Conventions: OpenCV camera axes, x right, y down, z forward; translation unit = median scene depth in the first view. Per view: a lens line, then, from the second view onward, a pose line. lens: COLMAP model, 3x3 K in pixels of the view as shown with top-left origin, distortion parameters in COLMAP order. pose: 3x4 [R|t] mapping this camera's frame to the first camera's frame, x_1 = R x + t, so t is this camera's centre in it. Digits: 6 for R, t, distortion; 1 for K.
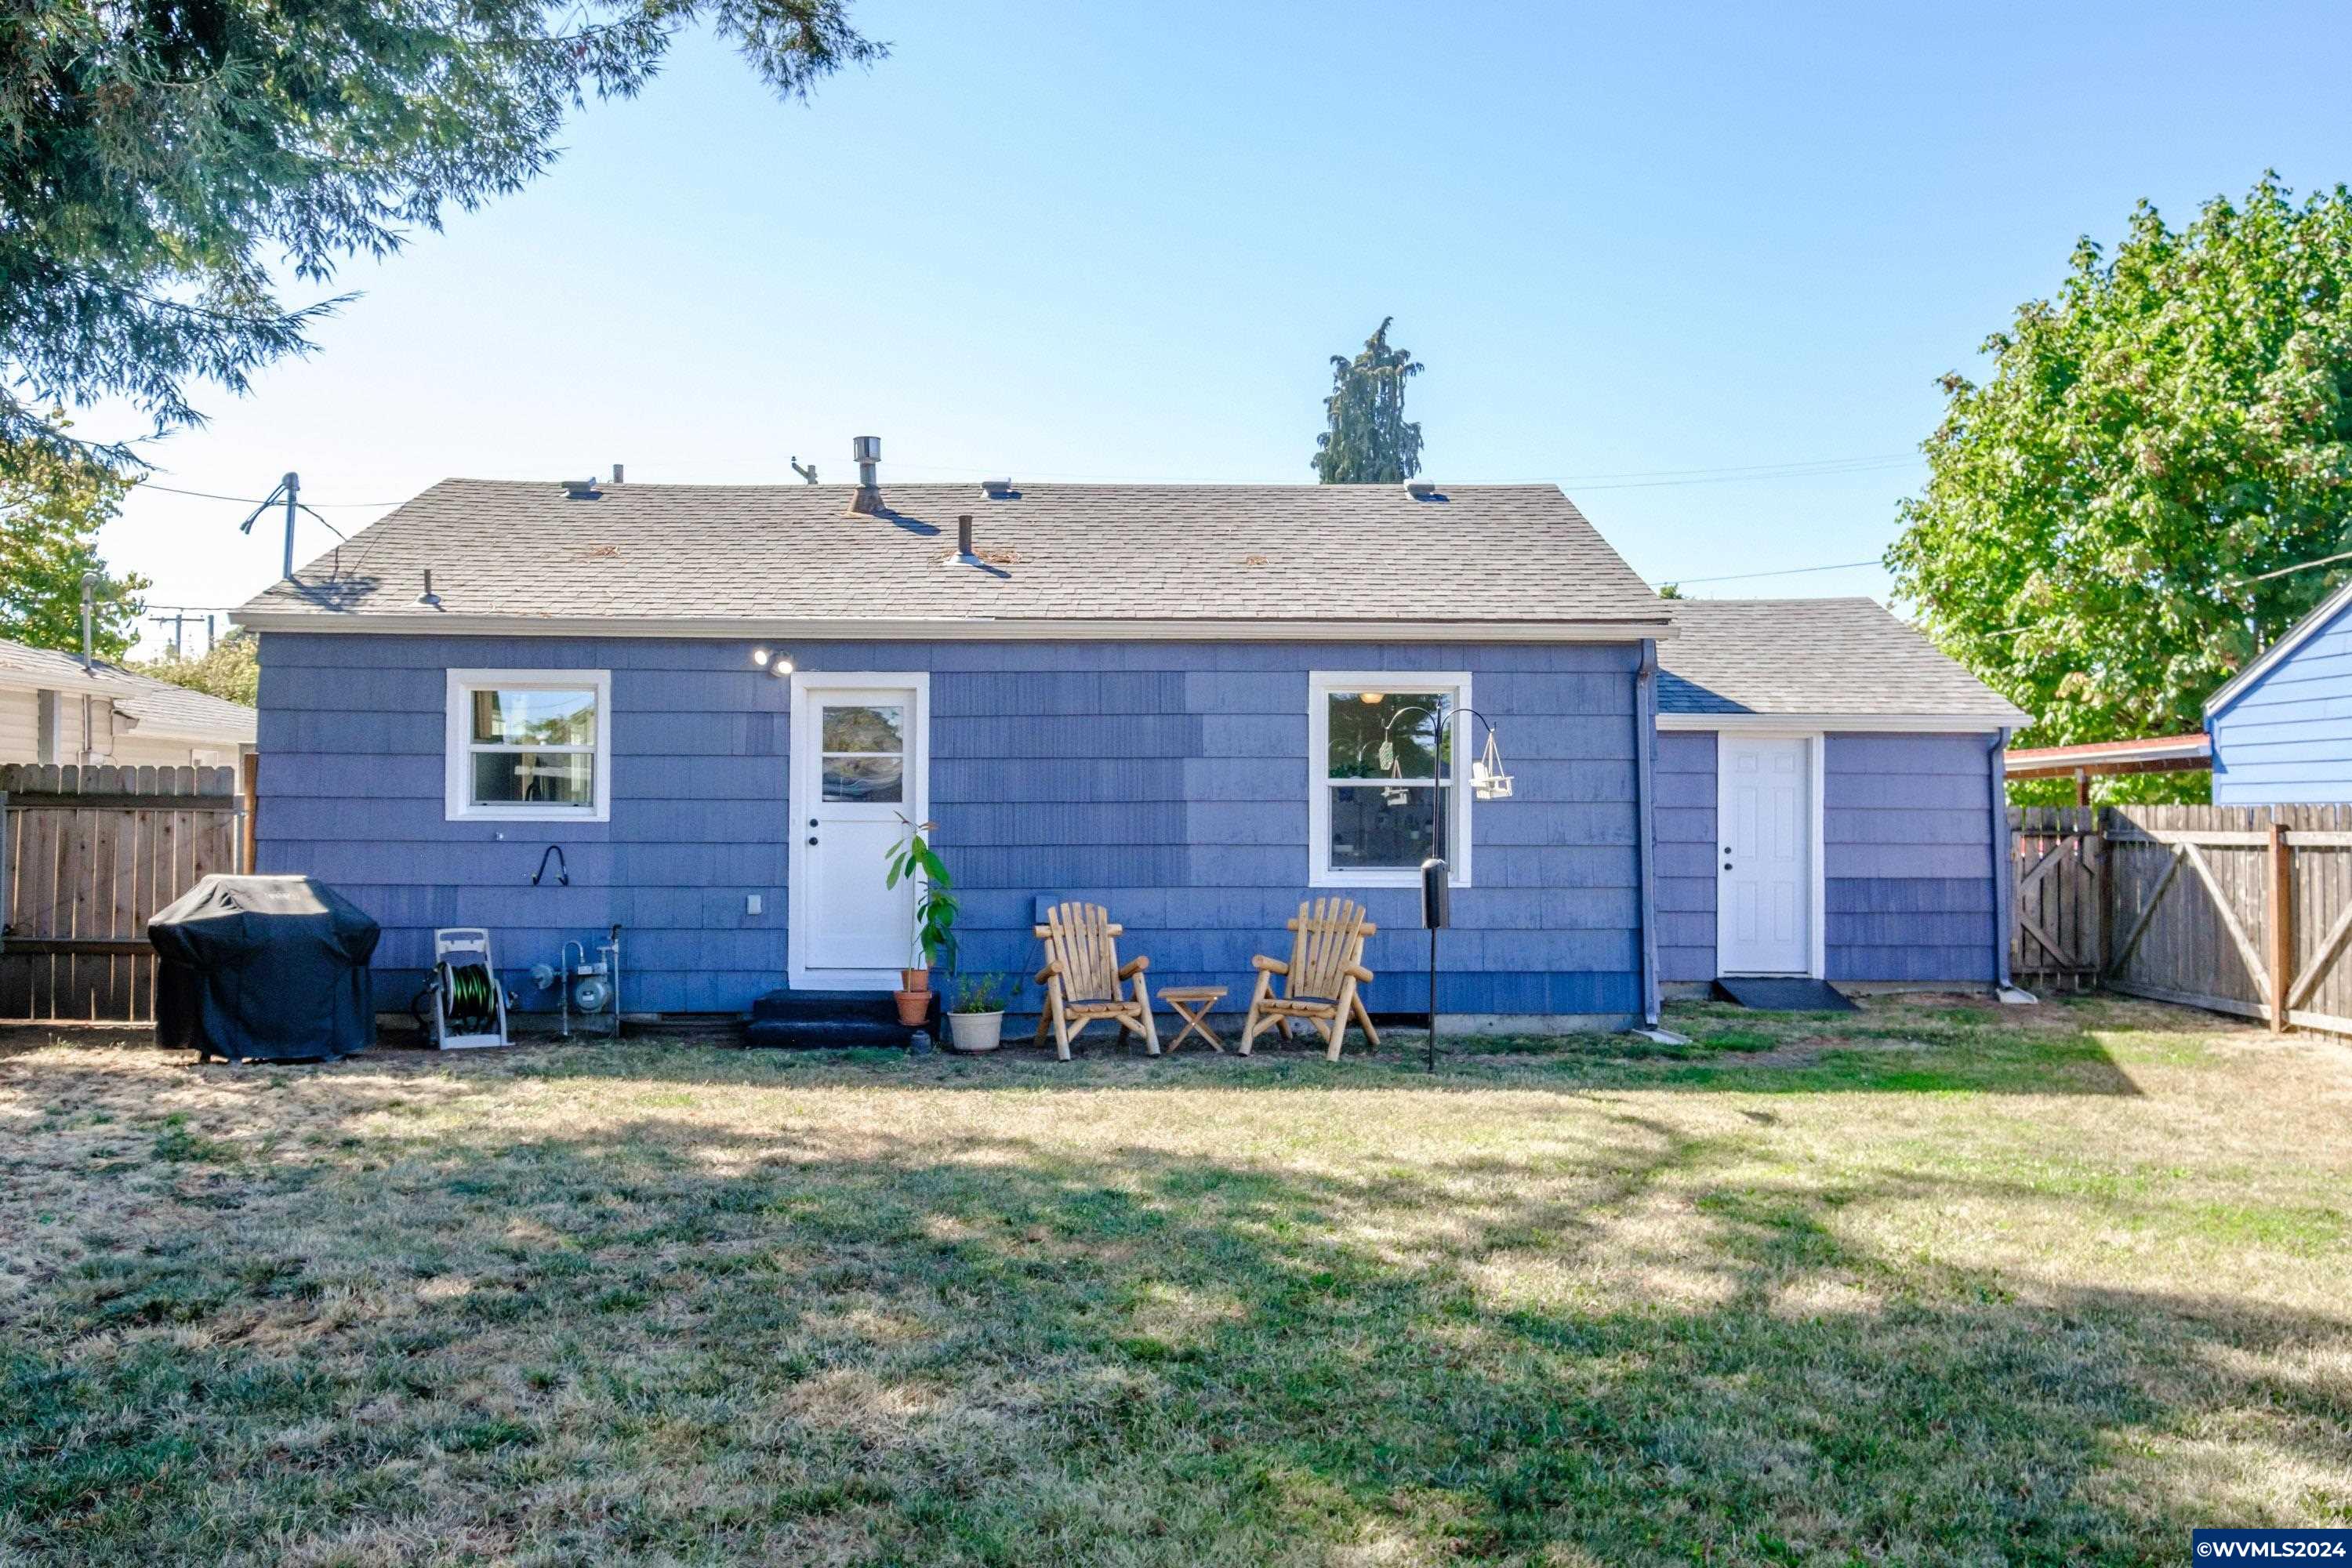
lens RADIAL K [[1899.7, 0, 1176.0], [0, 1899.7, 784.0], [0, 0, 1]] dist [0.004278, 0.007362]
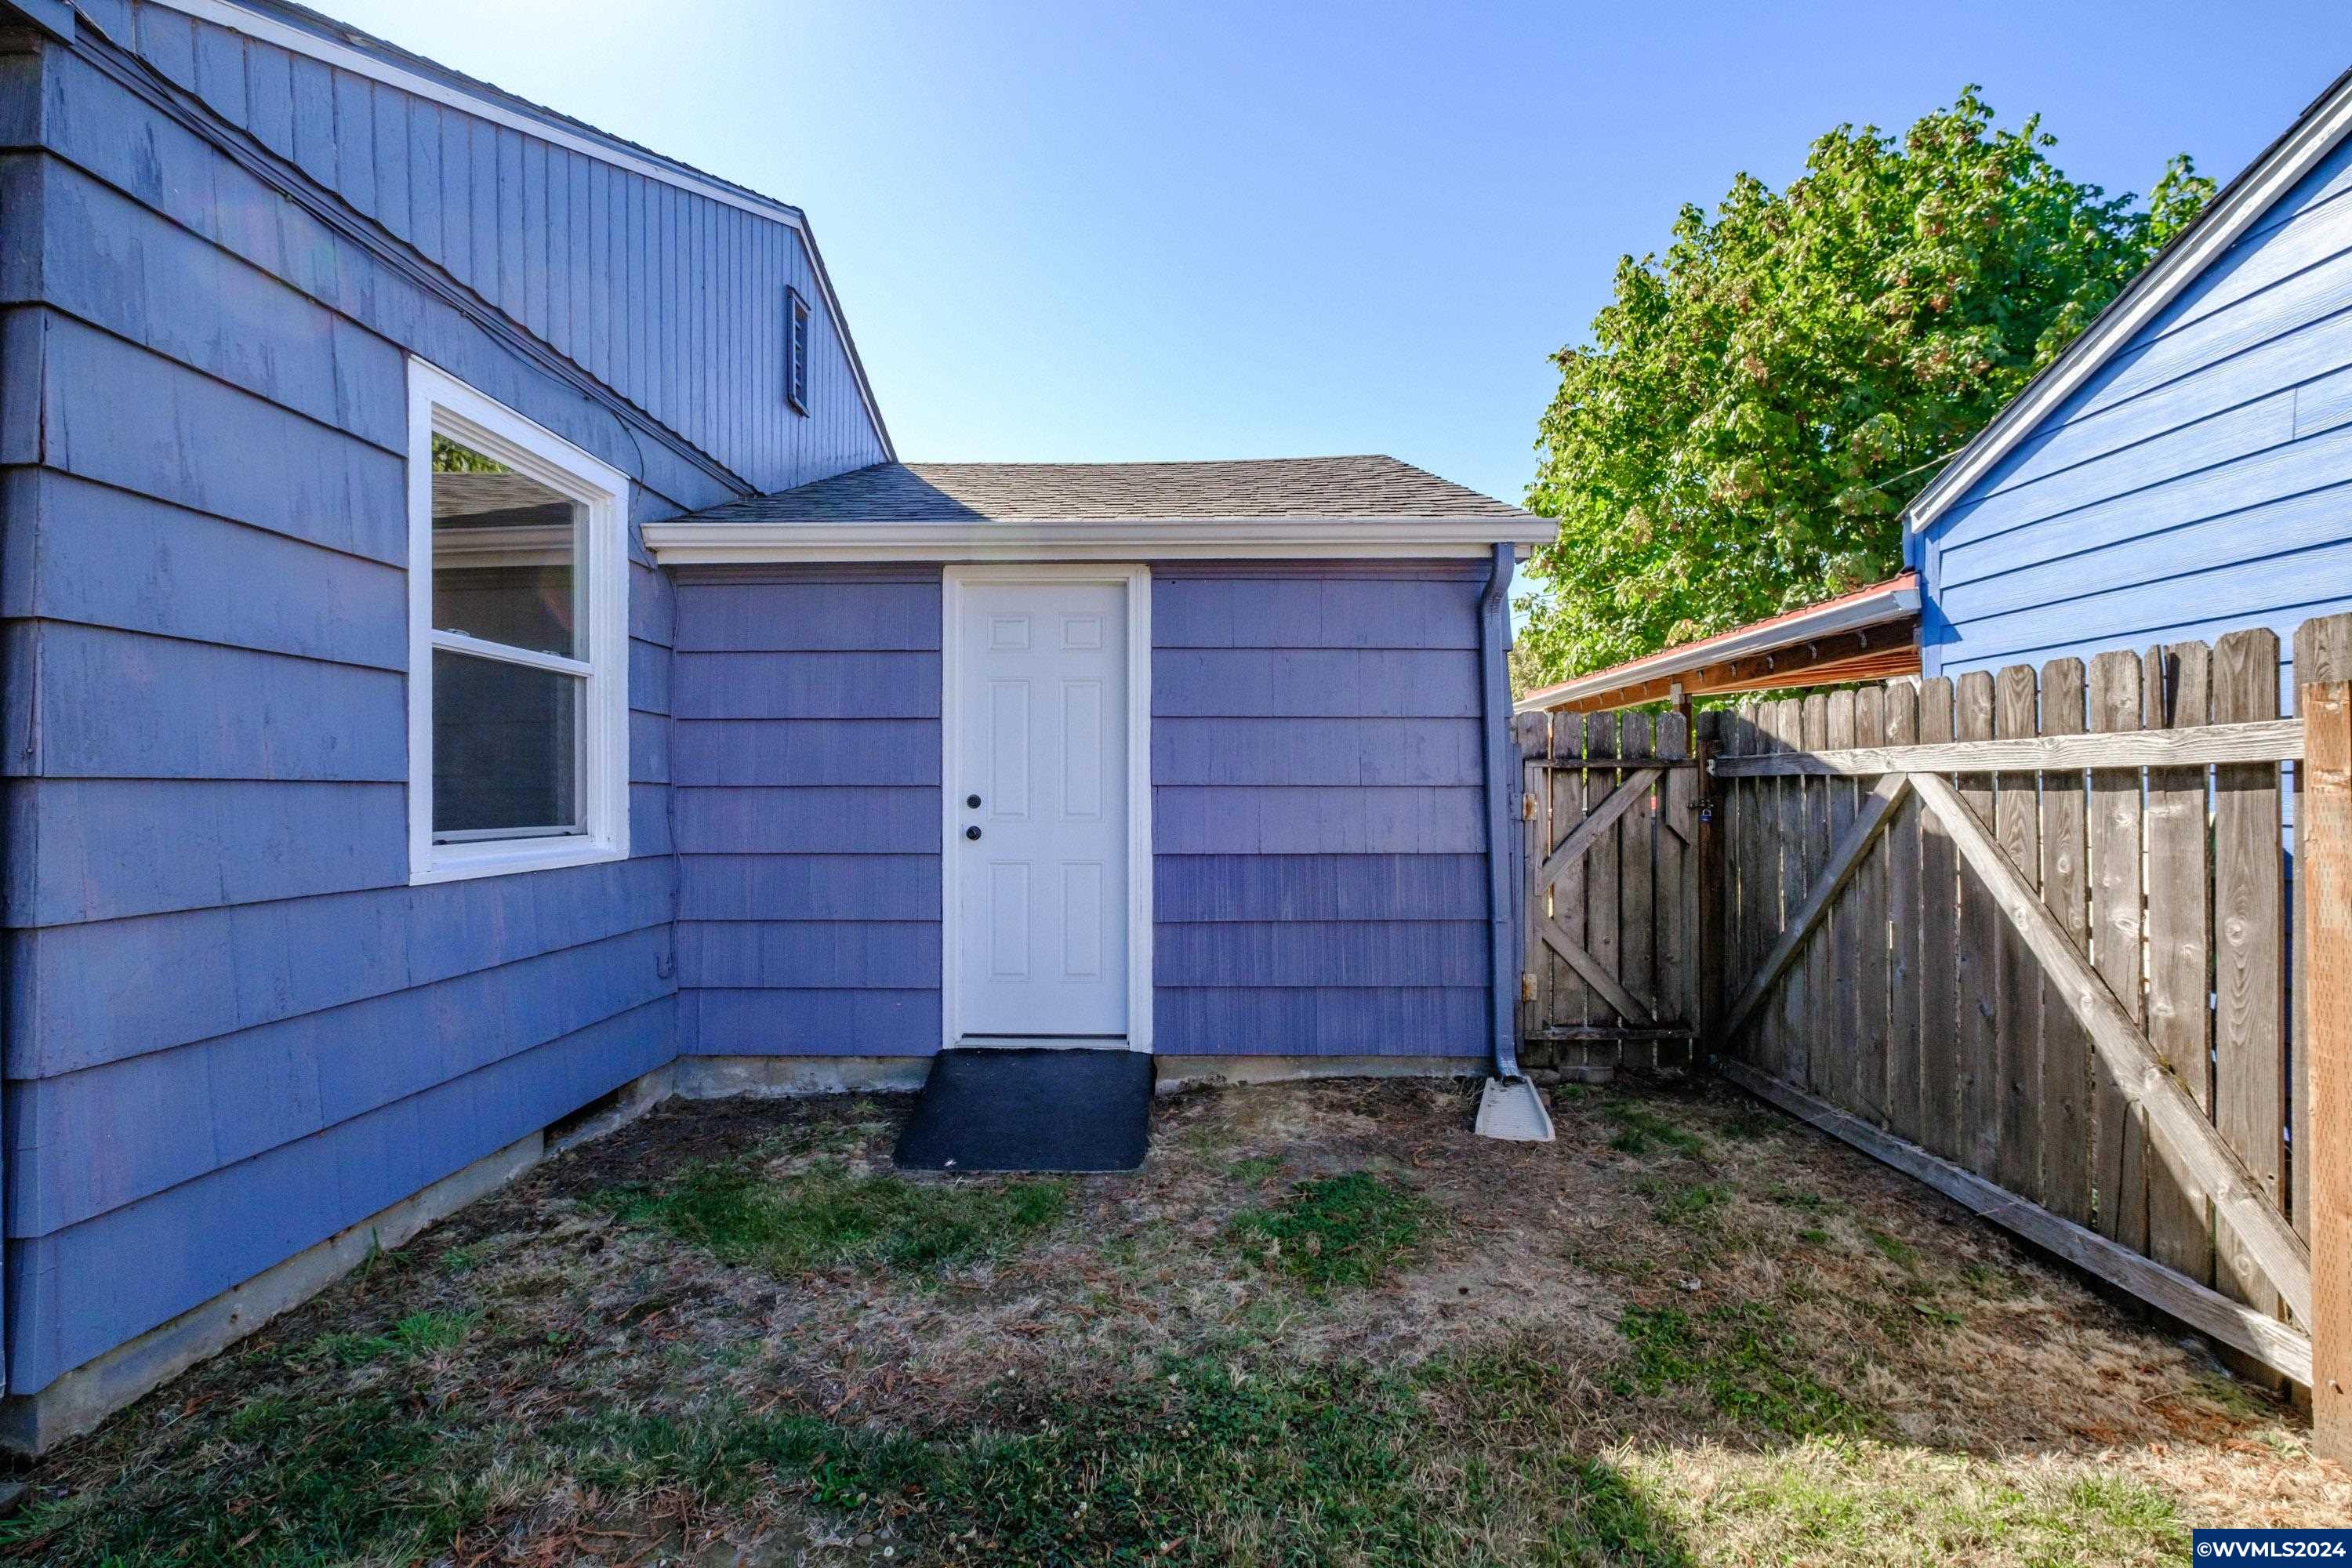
lens RADIAL K [[1020.6, 0, 1176.0], [0, 1020.6, 784.0], [0, 0, 1]] dist [-0.015300, 0.000062]
pose [[0.999447, -0.005628, -0.032759, 0.352234], [0.005858, 0.999959, 0.006919, 0.028354], [0.032719, -0.007107, 0.999439, 0.719158]]
